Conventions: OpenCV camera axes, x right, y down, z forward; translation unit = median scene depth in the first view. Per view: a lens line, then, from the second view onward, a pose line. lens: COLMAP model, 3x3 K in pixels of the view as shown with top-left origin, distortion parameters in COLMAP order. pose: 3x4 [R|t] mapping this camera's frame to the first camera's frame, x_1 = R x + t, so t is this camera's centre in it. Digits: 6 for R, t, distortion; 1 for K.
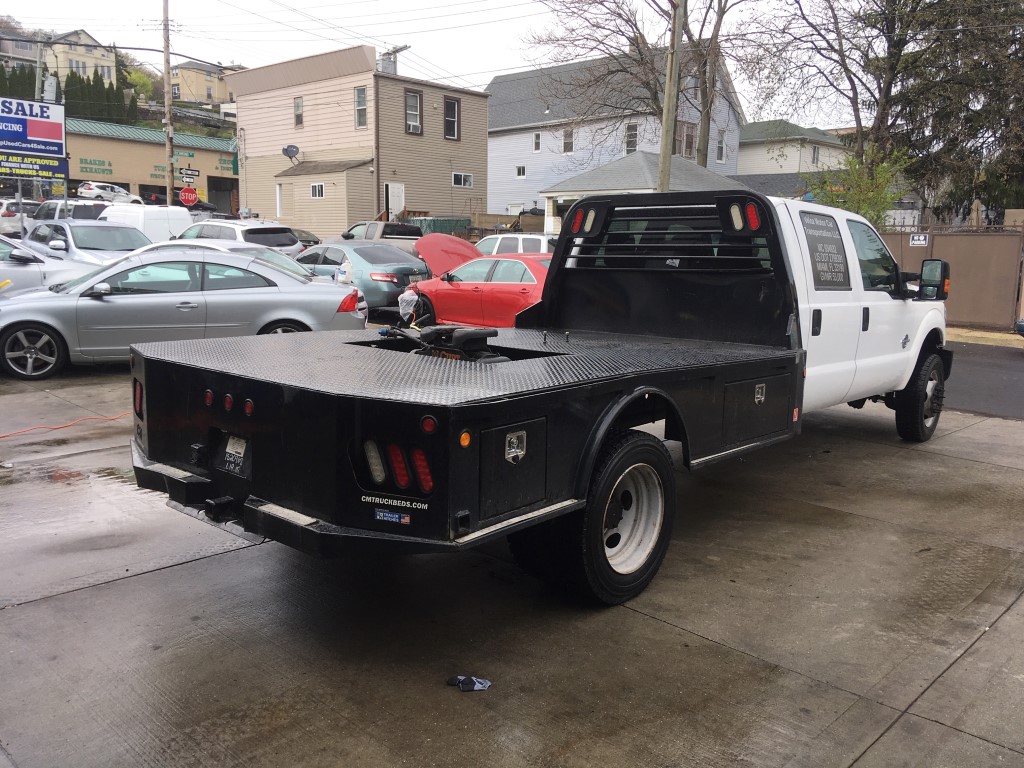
lens RADIAL K [[867.3, 0, 485.0], [0, 867.3, 382.5], [0, 0, 1]] dist [0.112386, -0.185745]
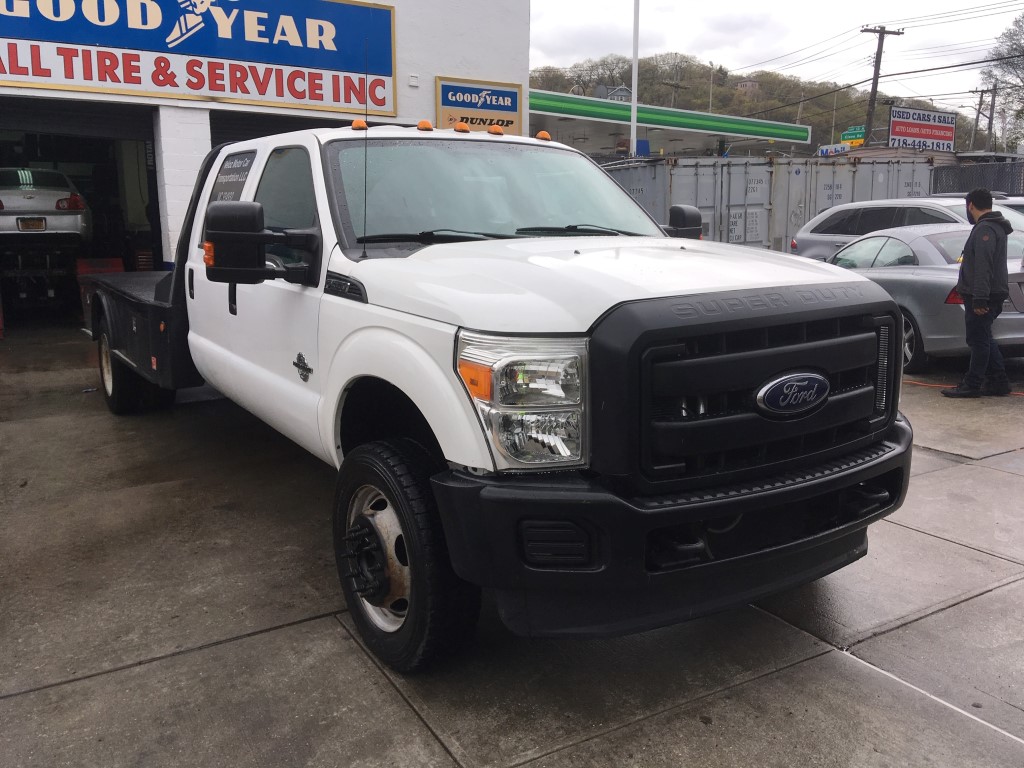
lens RADIAL K [[857.6, 0, 510.6], [0, 857.6, 387.0], [0, 0, 1]] dist [0.121958, -0.176716]
pose [[-0.266445, 0.151576, -0.951857, 1.078369], [-0.150146, 0.968974, 0.196331, -0.176814], [0.952084, 0.195229, -0.235420, 1.449156]]
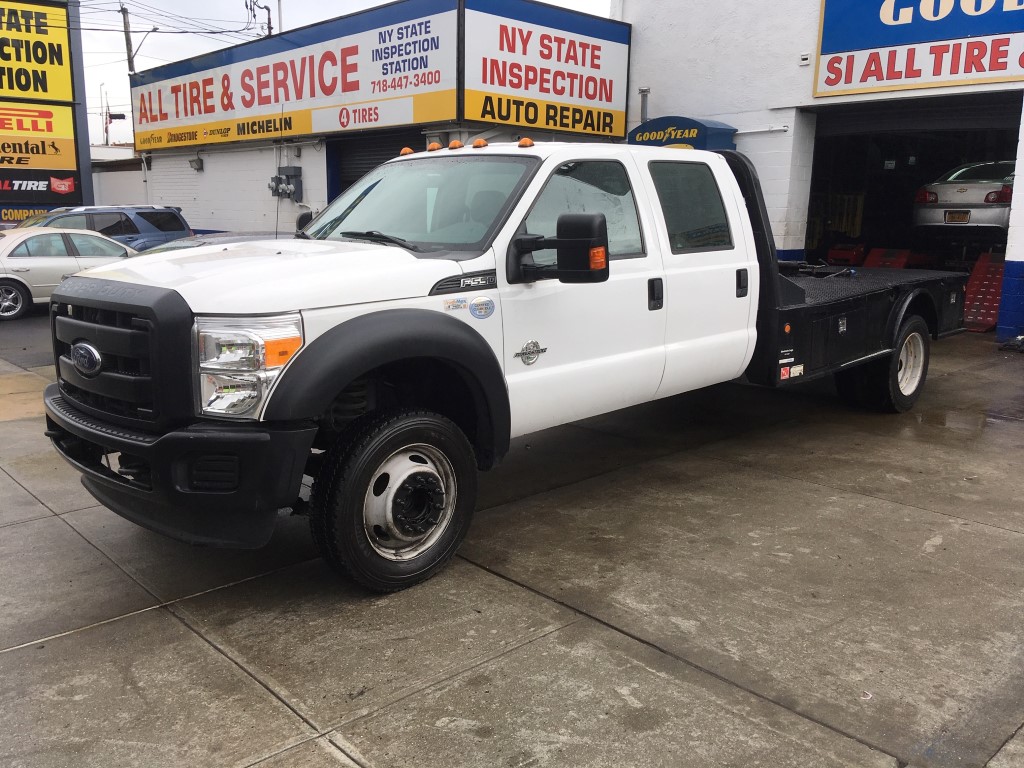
lens RADIAL K [[857.6, 0, 510.6], [0, 857.6, 387.0], [0, 0, 1]] dist [0.121958, -0.176716]
pose [[-0.998197, -0.042878, 0.042008, 0.311330], [-0.025558, 0.936814, 0.348892, -0.305489], [-0.054314, 0.347189, -0.936221, 2.028377]]
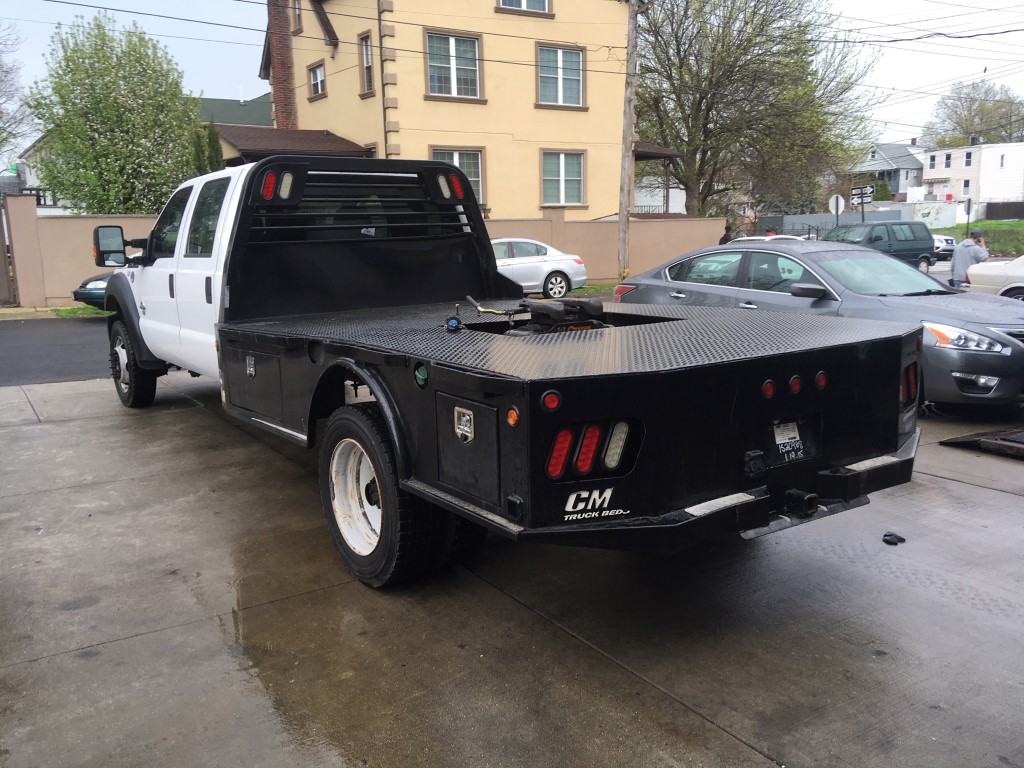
lens RADIAL K [[857.6, 0, 510.6], [0, 857.6, 387.0], [0, 0, 1]] dist [0.121958, -0.176716]
pose [[0.208179, -0.205754, 0.956205, -0.720324], [0.172788, 0.969984, 0.171100, -0.106318], [-0.962708, 0.129601, 0.237482, 0.639134]]
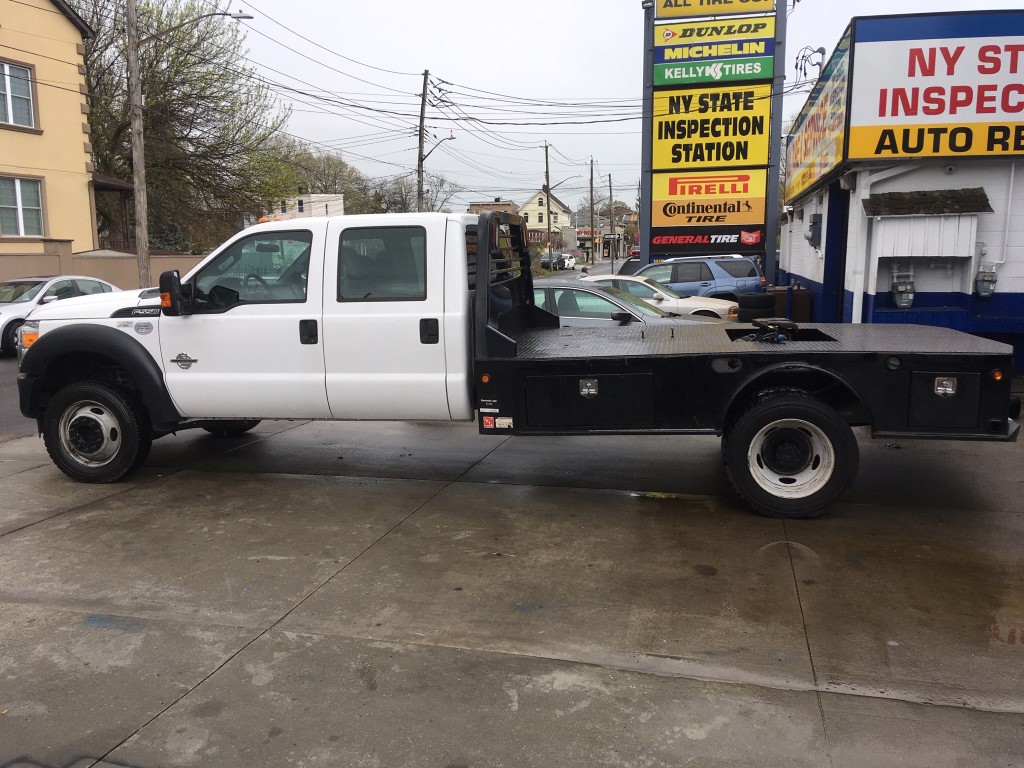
lens RADIAL K [[857.6, 0, 510.6], [0, 857.6, 387.0], [0, 0, 1]] dist [0.121958, -0.176716]
pose [[-0.519819, -0.149688, 0.841060, -0.760135], [0.128172, 0.959719, 0.250023, -0.274772], [-0.844607, 0.237767, -0.479694, 1.559172]]
